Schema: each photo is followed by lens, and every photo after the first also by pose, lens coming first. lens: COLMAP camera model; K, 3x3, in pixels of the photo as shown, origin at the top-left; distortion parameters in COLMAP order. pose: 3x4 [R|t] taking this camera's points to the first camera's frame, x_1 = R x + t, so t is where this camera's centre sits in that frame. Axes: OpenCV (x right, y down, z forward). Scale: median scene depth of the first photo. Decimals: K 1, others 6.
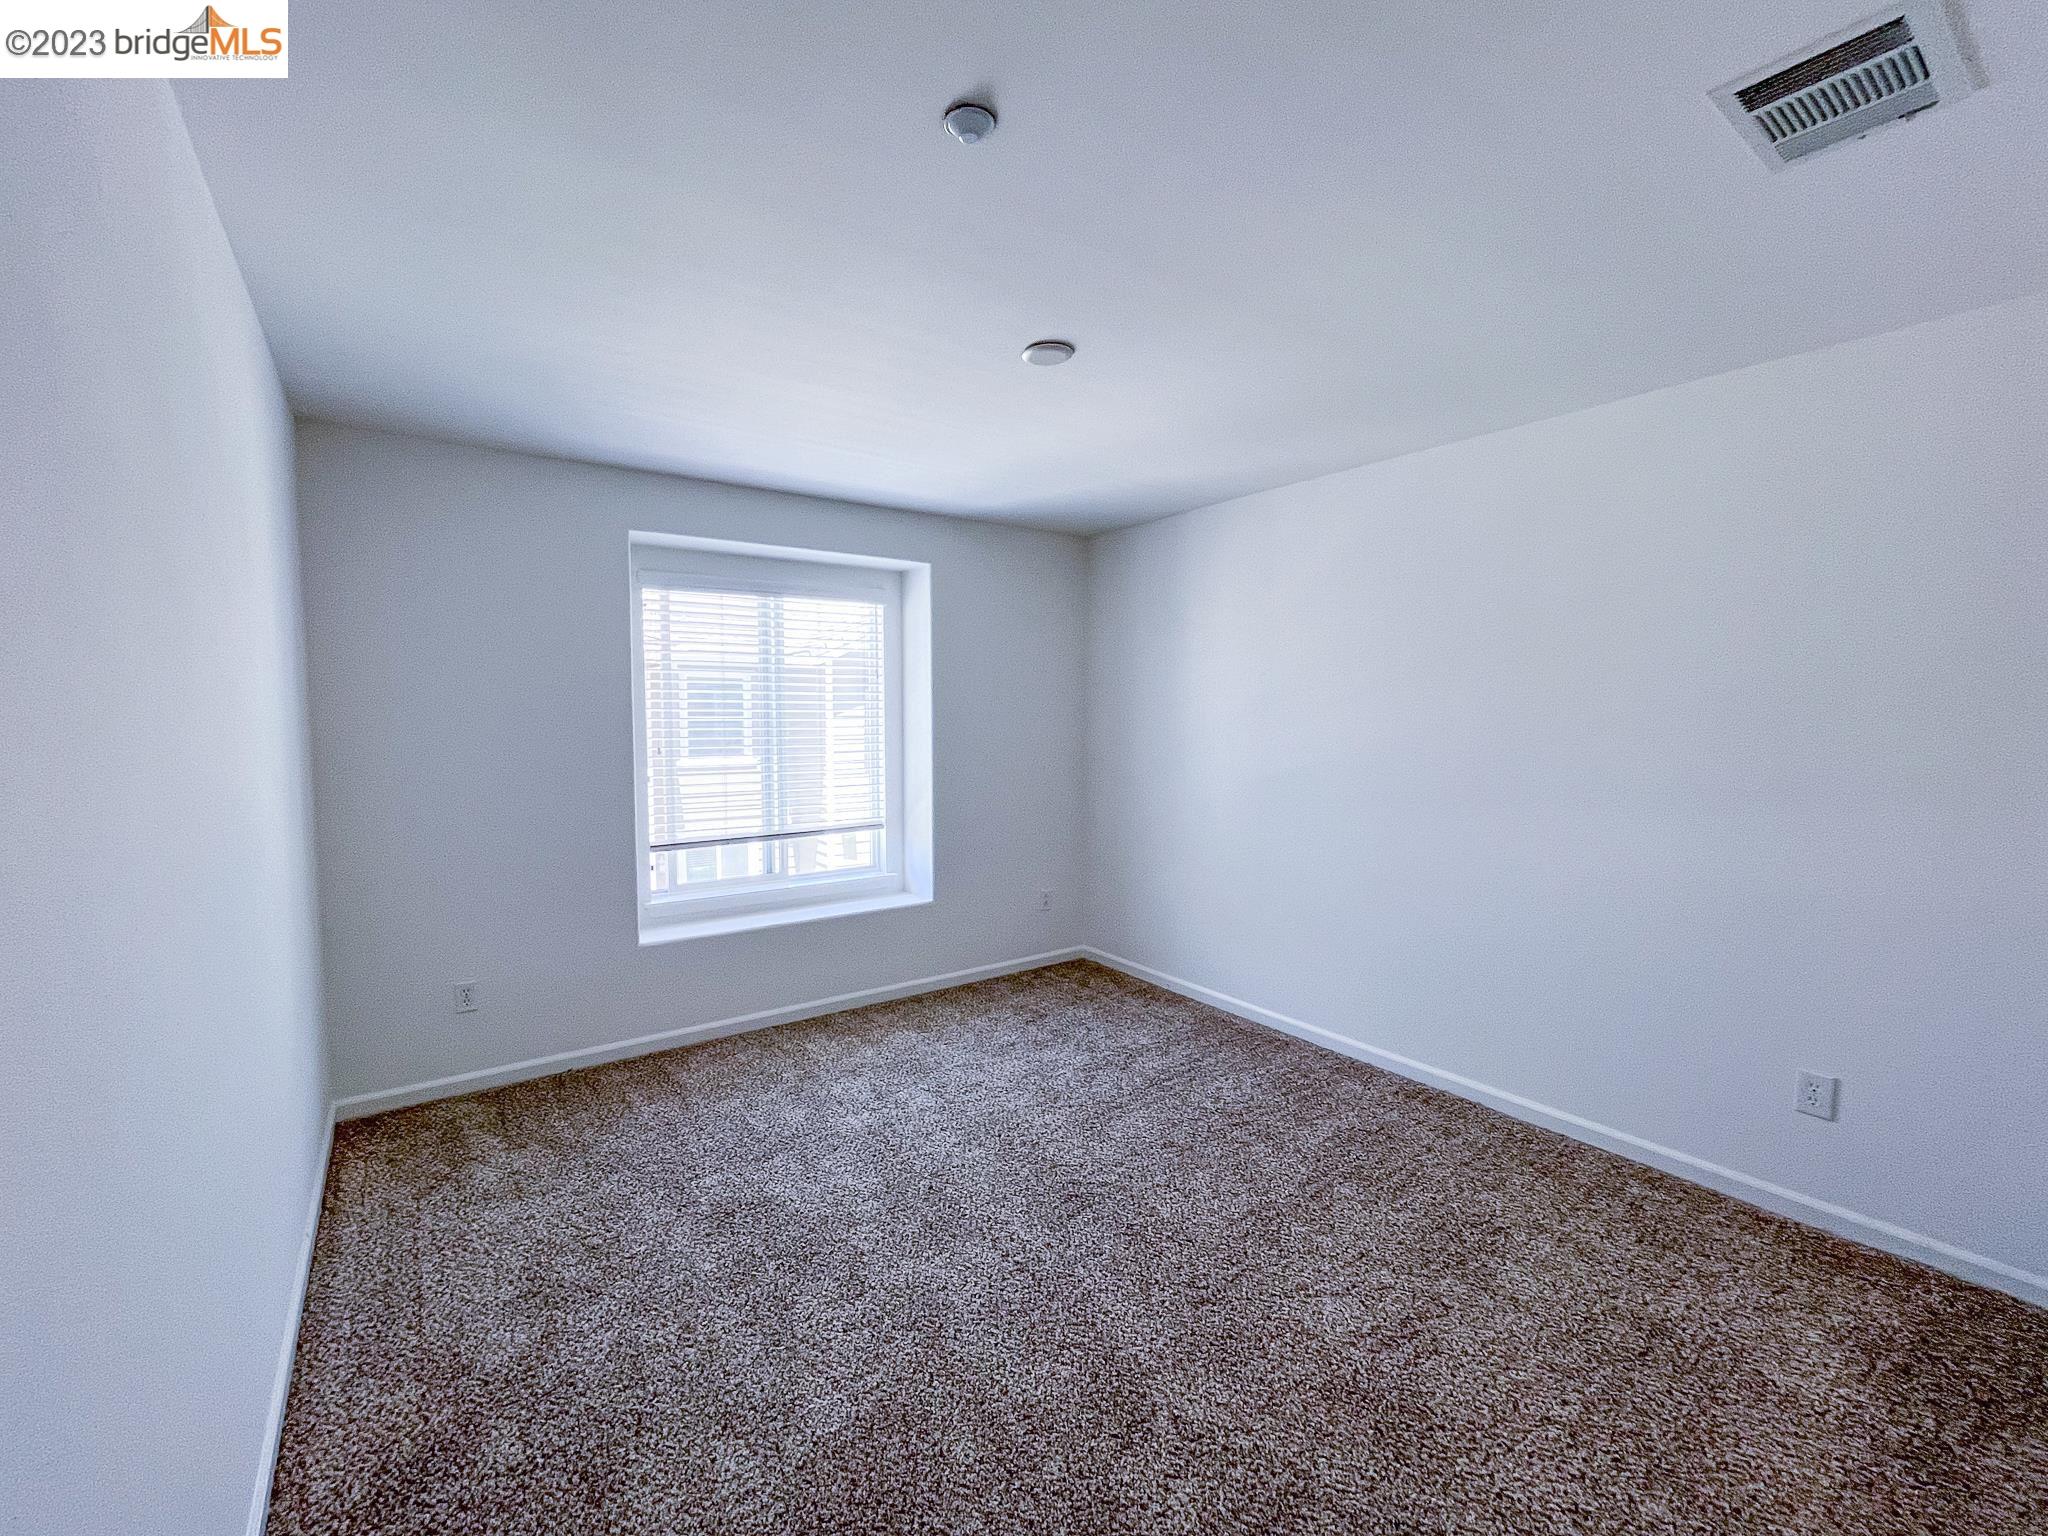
lens RADIAL K [[830.3, 0, 1026.0], [0, 830.3, 762.5], [0, 0, 1]] dist [0.001072, -0.001882]
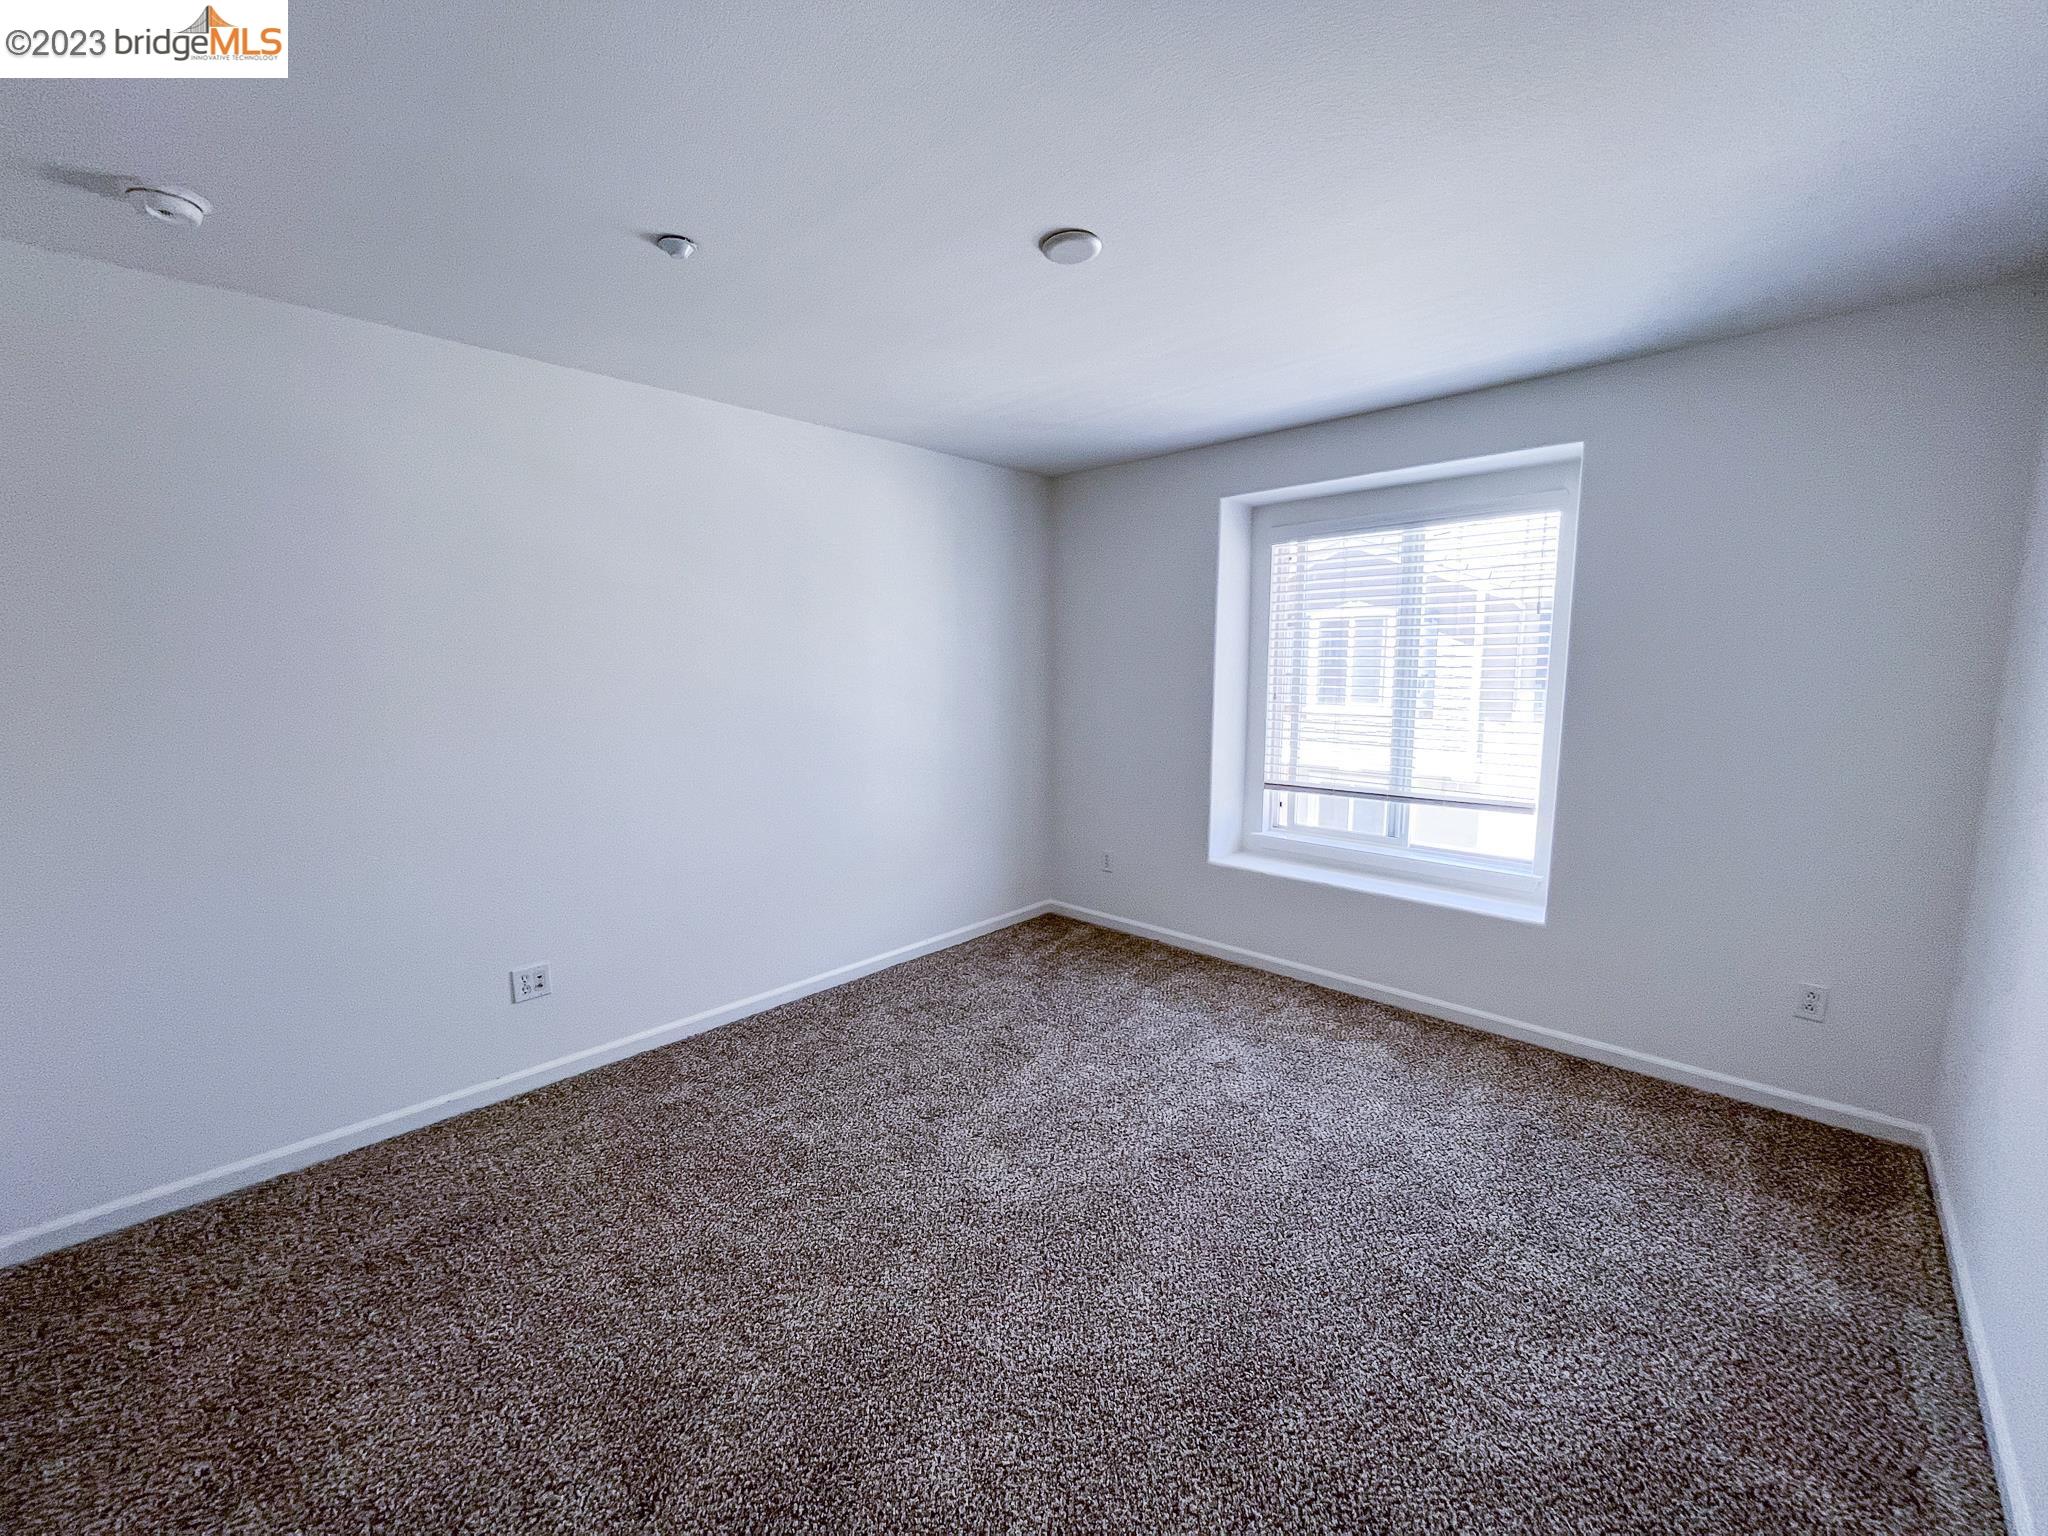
lens RADIAL K [[830.3, 0, 1042.3], [0, 830.3, 763.6], [0, 0, 1]] dist [0.001072, -0.001882]
pose [[0.205499, 0.121389, -0.971100, 0.533281], [-0.054407, 0.992160, 0.112508, -0.030967], [0.977144, 0.029715, 0.210492, 0.466692]]
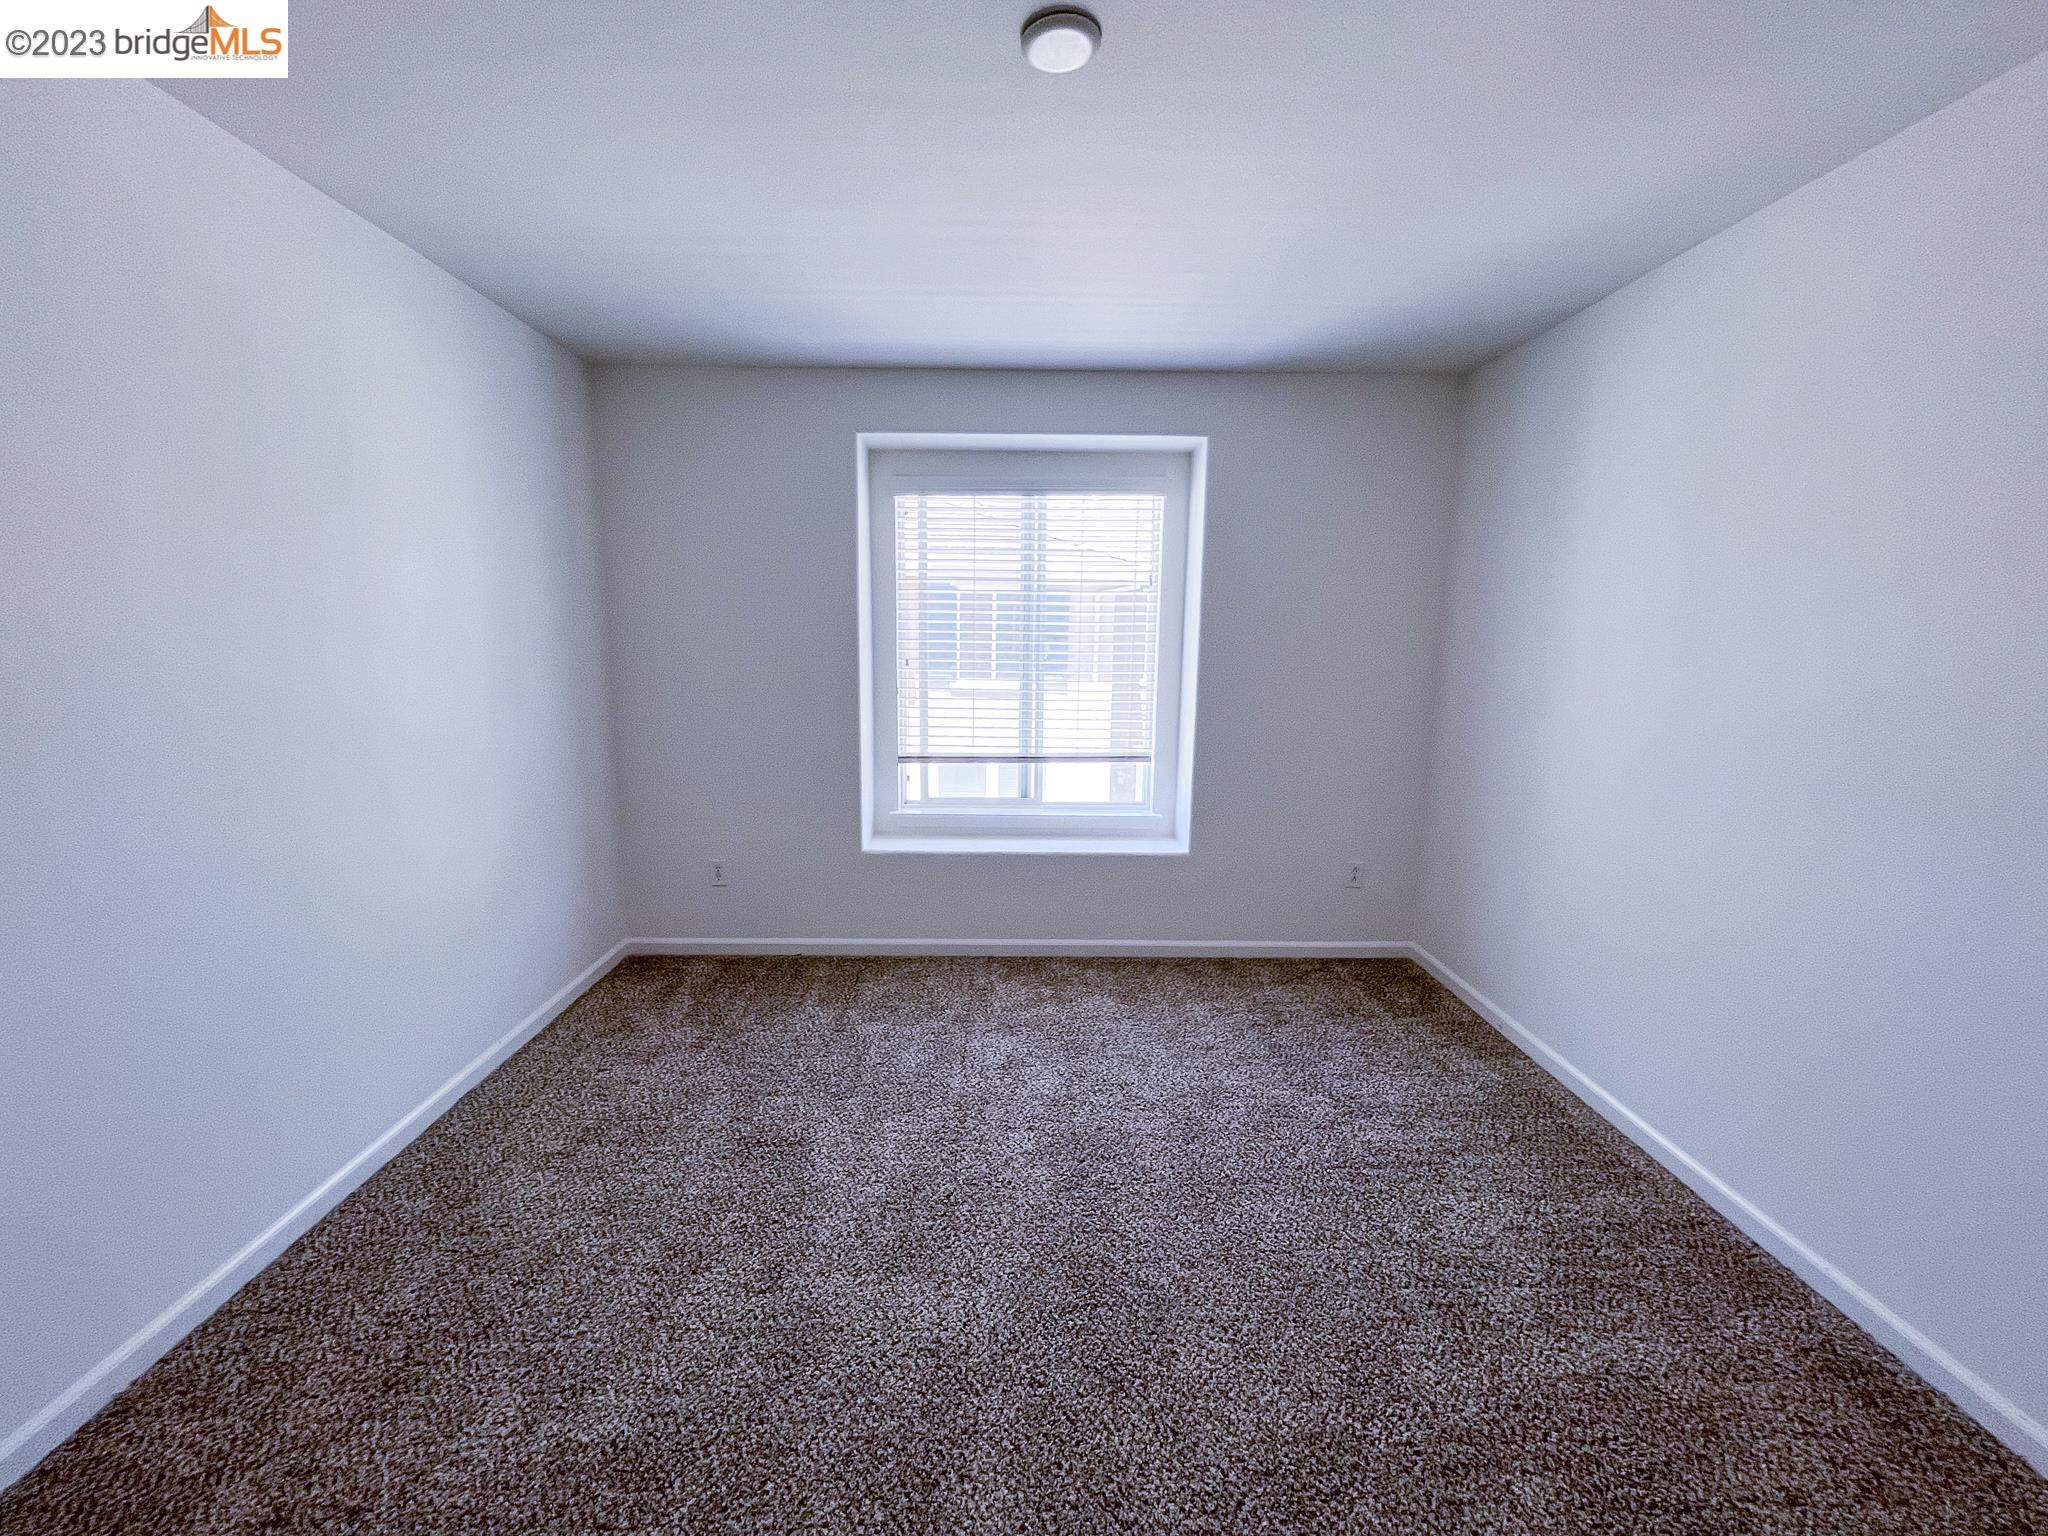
lens RADIAL K [[830.3, 0, 1034.2], [0, 830.3, 766.1], [0, 0, 1]] dist [0.001072, -0.001882]
pose [[0.824428, 0.099939, -0.557074, 0.242093], [-0.045286, 0.992779, 0.111083, -0.007942], [0.564153, -0.066352, 0.823000, 0.251659]]
